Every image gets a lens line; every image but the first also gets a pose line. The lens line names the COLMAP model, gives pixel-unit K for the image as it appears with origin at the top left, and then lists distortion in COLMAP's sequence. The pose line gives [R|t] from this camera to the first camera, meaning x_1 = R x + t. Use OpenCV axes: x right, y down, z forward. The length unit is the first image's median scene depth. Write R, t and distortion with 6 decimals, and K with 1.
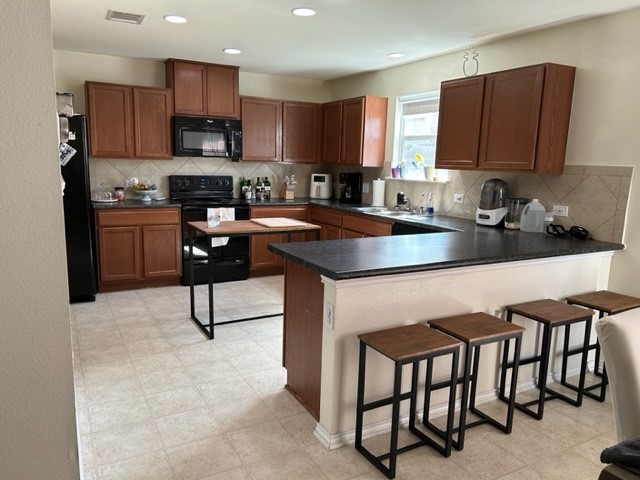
lens RADIAL K [[480.0, 0, 322.6], [0, 480.0, 241.2], [0, 0, 1]] dist [0.059352, -0.068347]
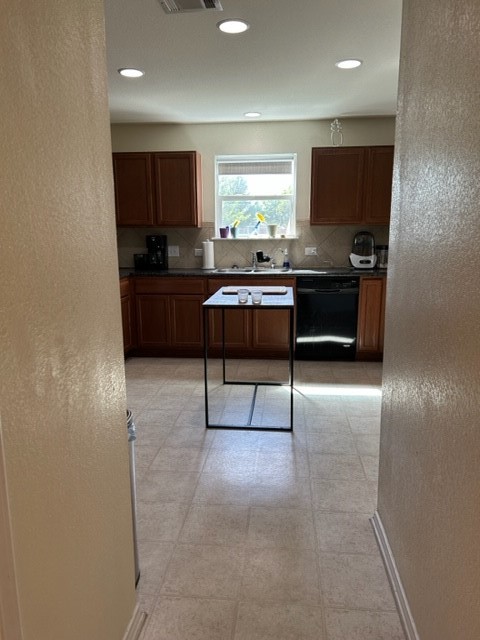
lens RADIAL K [[480.0, 0, 241.2], [0, 480.0, 318.8], [0, 0, 1]] dist [0.059352, -0.068347]
pose [[0.563050, -0.175287, 0.807619, -0.844781], [0.160060, 0.981873, 0.101518, -0.080716], [-0.810774, 0.072108, 0.580900, 0.517493]]
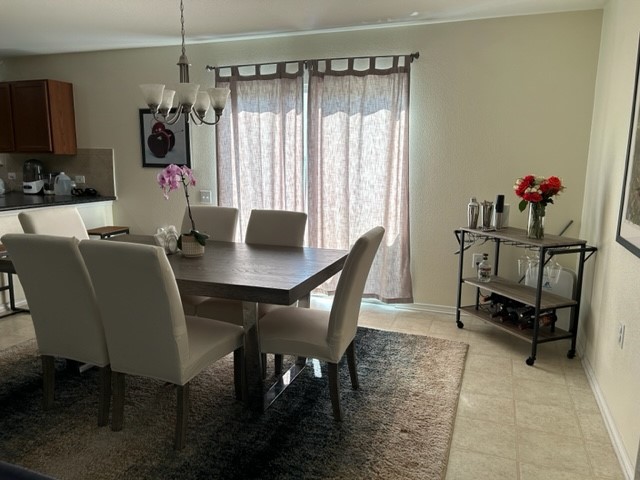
lens RADIAL K [[480.0, 0, 324.1], [0, 480.0, 239.1], [0, 0, 1]] dist [0.059352, -0.068347]
pose [[0.754087, -0.138083, 0.642095, 0.061530], [0.122016, 0.990083, 0.069621, 0.095616], [-0.645341, 0.025845, 0.763457, -0.553633]]
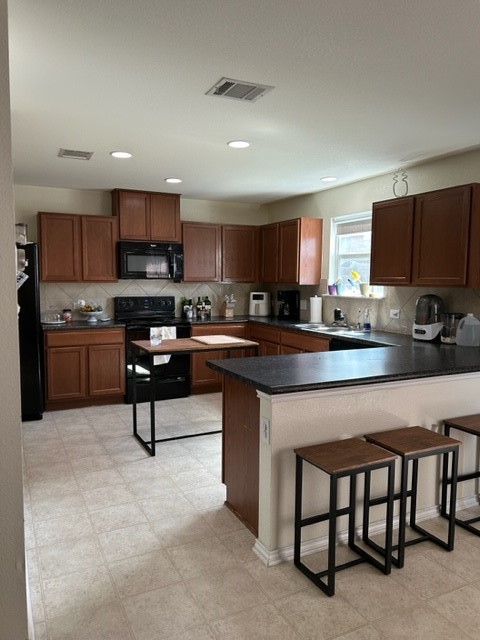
lens RADIAL K [[480.0, 0, 241.6], [0, 480.0, 316.7], [0, 0, 1]] dist [0.059352, -0.068347]
pose [[0.998694, -0.017786, -0.047904, 0.009615], [0.013531, 0.996052, -0.087736, 0.001920], [0.049275, 0.086973, 0.994991, -0.027732]]
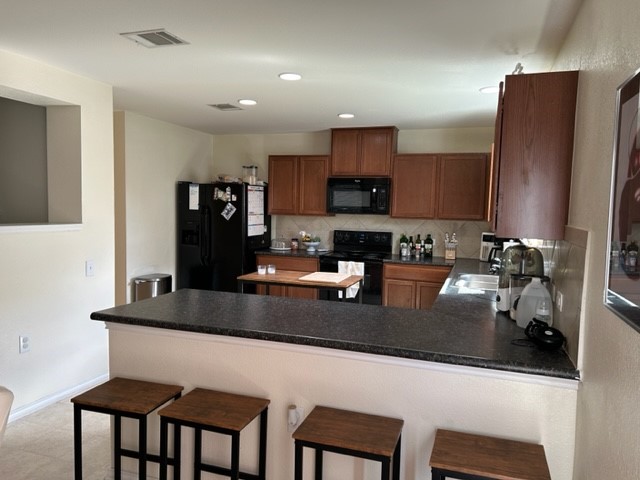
lens RADIAL K [[480.0, 0, 322.9], [0, 480.0, 245.0], [0, 0, 1]] dist [0.059352, -0.068347]
pose [[0.677485, 0.048895, -0.733910, 0.646383], [-0.128618, 0.990290, -0.052754, -0.054258], [0.724204, 0.130134, 0.677195, 0.317823]]
